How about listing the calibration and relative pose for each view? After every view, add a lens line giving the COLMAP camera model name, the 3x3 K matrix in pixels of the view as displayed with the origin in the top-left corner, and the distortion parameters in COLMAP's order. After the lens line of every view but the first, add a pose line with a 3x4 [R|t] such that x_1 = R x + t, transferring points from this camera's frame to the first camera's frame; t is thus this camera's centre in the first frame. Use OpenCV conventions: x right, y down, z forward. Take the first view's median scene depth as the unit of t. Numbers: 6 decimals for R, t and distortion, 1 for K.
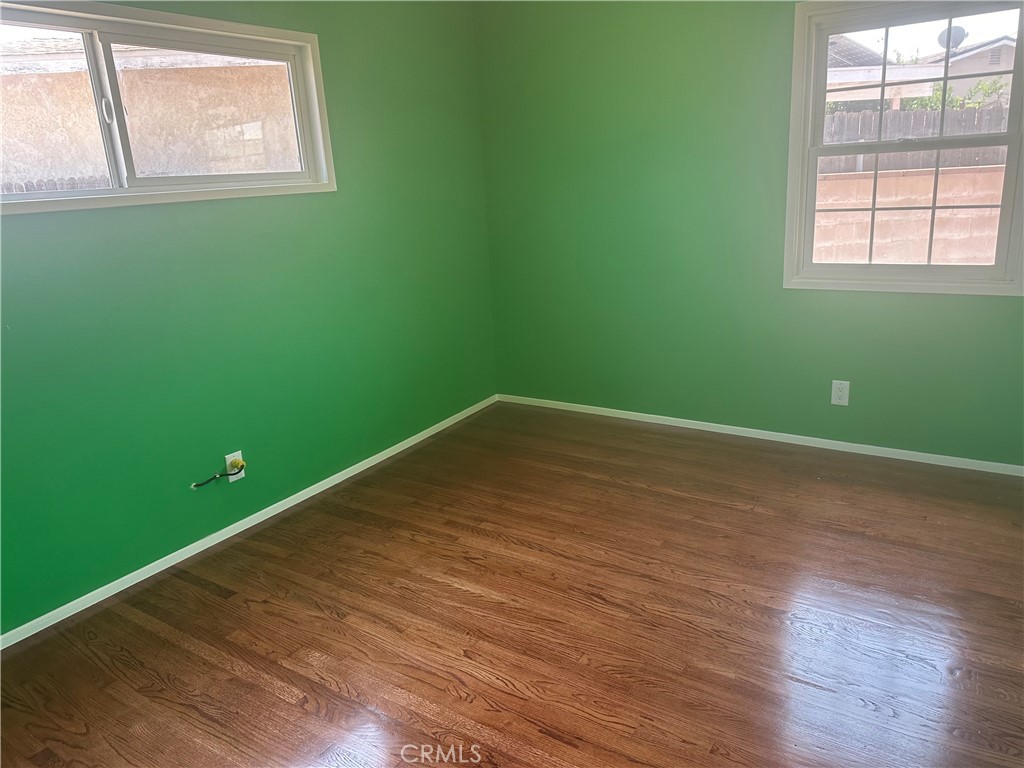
lens RADIAL K [[718.7, 0, 517.2], [0, 718.7, 380.0], [0, 0, 1]] dist [0.070777, -0.100702]
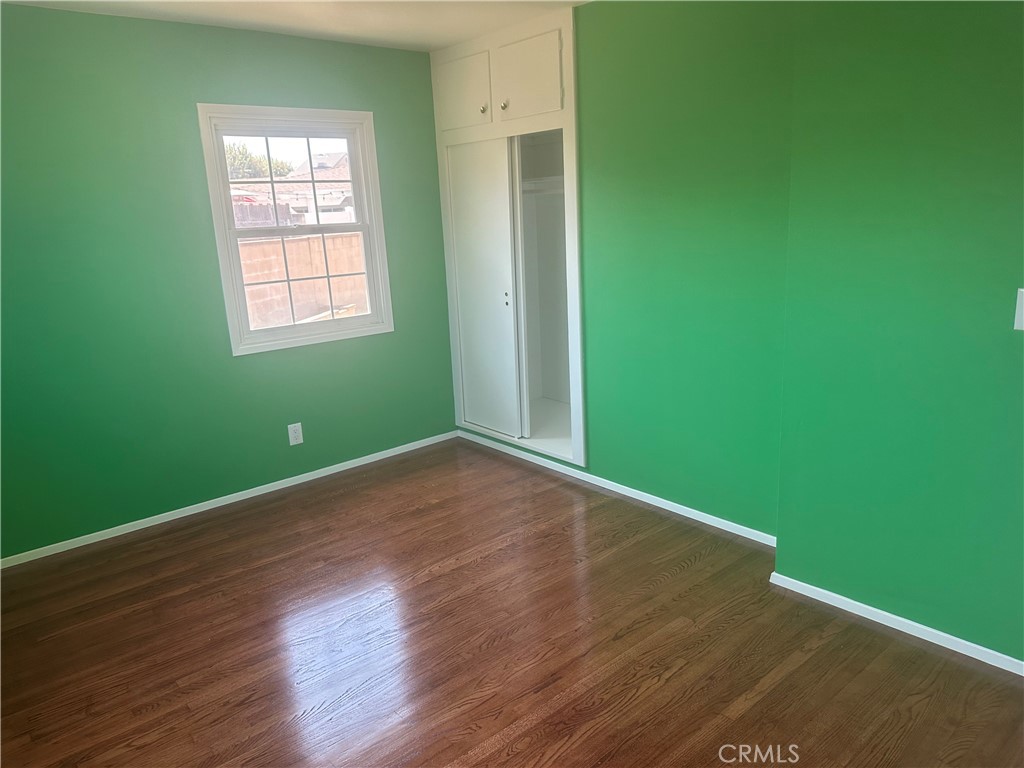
lens RADIAL K [[718.7, 0, 517.2], [0, 718.7, 380.0], [0, 0, 1]] dist [0.070777, -0.100702]
pose [[0.273952, -0.178009, 0.945126, -0.662873], [0.292714, 0.951532, 0.094370, -0.085608], [-0.916116, 0.250799, 0.312780, 0.338740]]
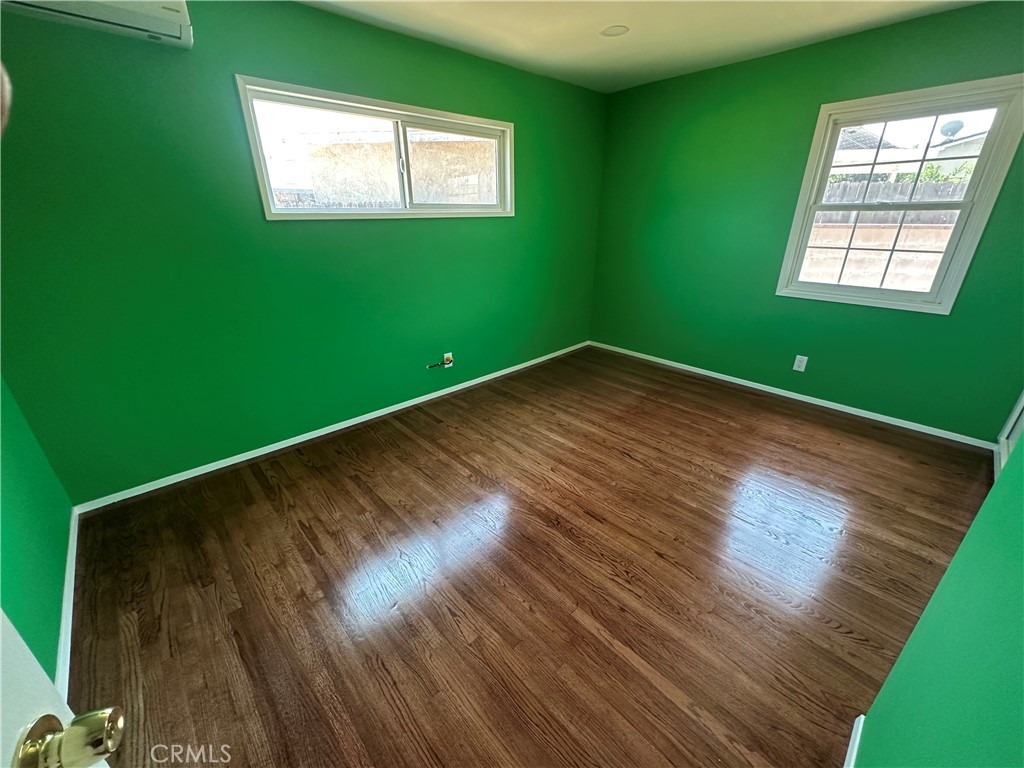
lens RADIAL K [[408.0, 0, 513.2], [0, 408.0, 387.3], [0, 0, 1]] dist [0.000676, -0.000255]
pose [[0.969956, 0.140517, -0.198596, 0.011214], [-0.112852, 0.983064, 0.144394, 0.012783], [0.215522, -0.117644, 0.969386, -0.039163]]
